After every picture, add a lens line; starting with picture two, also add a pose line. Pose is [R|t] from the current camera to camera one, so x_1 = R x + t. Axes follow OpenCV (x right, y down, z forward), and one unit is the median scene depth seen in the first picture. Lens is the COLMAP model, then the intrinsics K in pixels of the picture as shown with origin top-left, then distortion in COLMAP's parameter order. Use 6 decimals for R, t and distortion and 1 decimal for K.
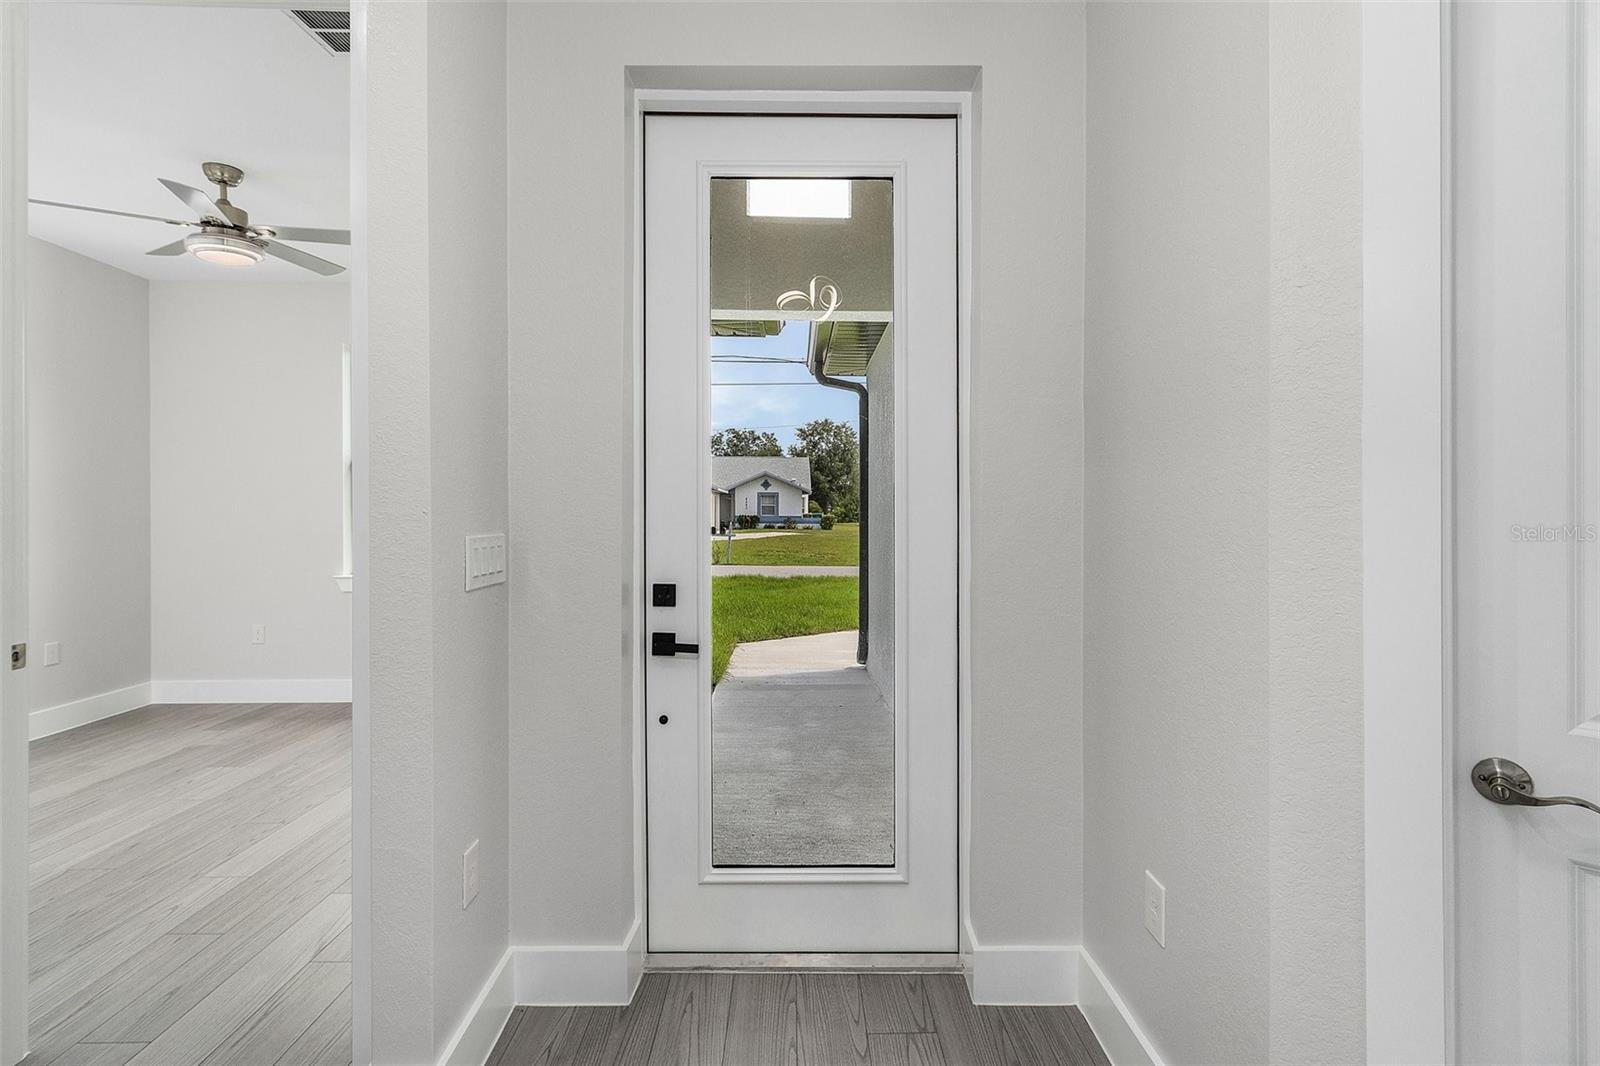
lens RADIAL K [[747.4, 0, 802.3], [0, 747.4, 525.7], [0, 0, 1]] dist [0.000170, 0.000529]
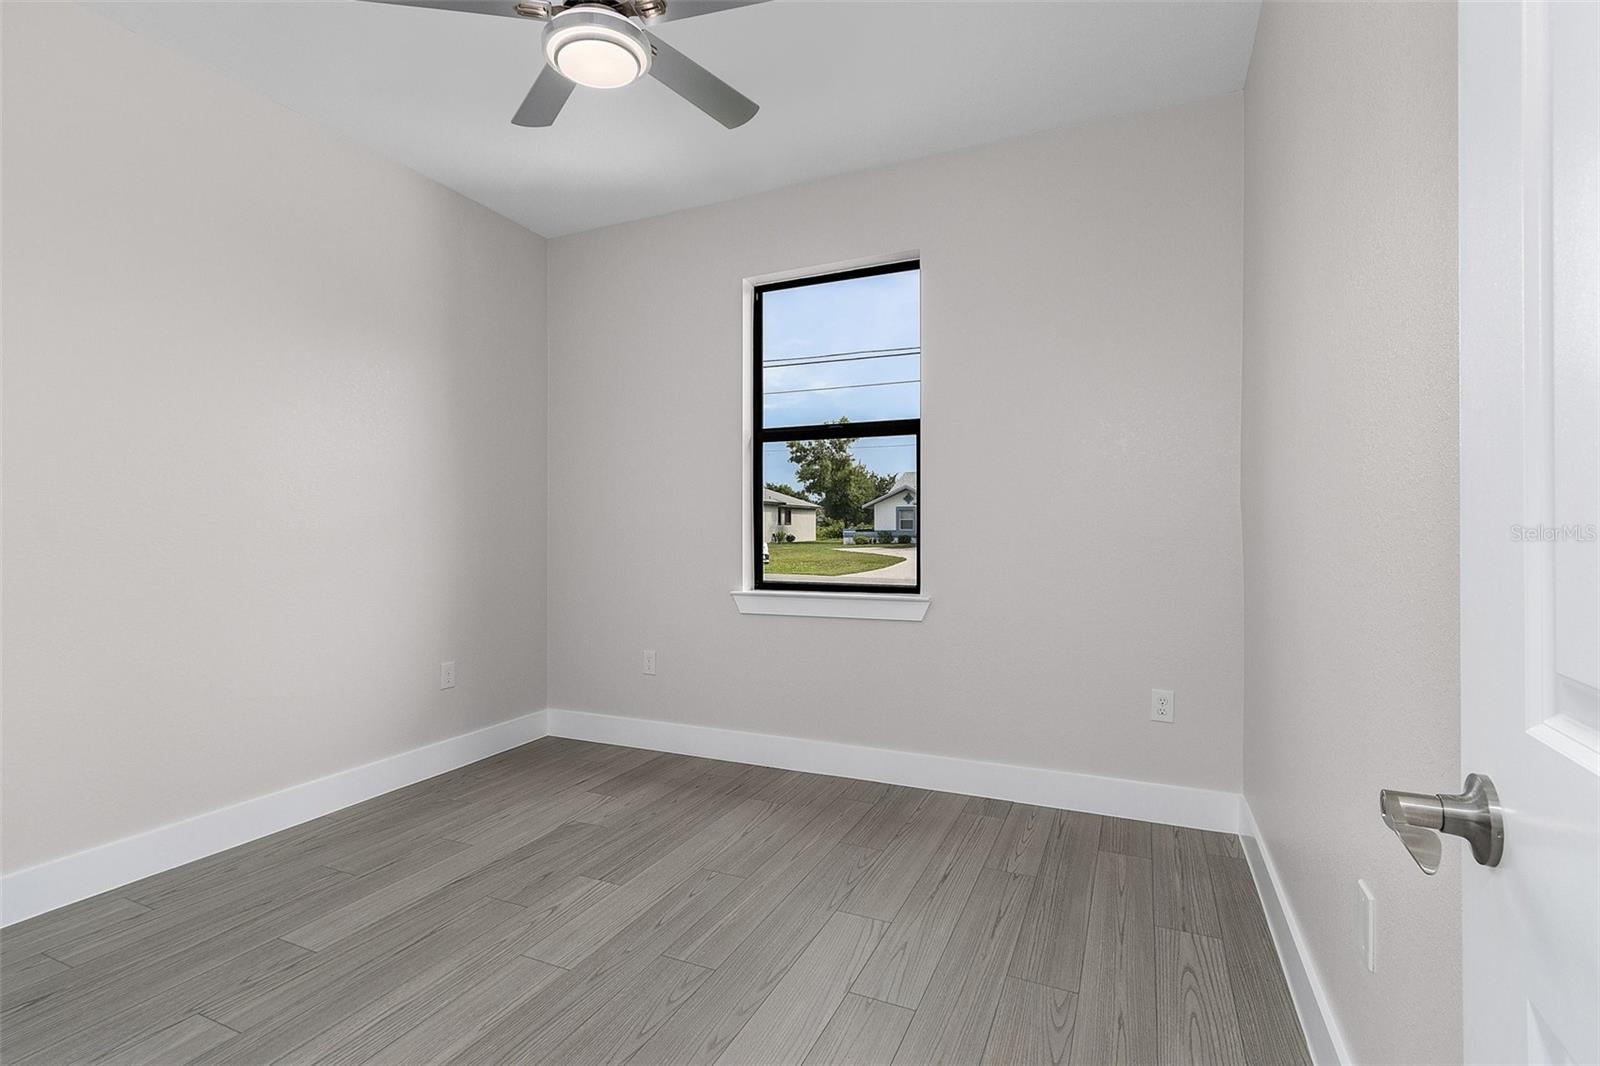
lens RADIAL K [[747.4, 0, 803.0], [0, 747.4, 528.1], [0, 0, 1]] dist [0.000170, 0.000529]
pose [[0.902996, -0.005723, -0.429611, -0.306827], [-0.000363, 0.999901, -0.014084, 0.018074], [0.429649, 0.012874, 0.902904, 0.450197]]
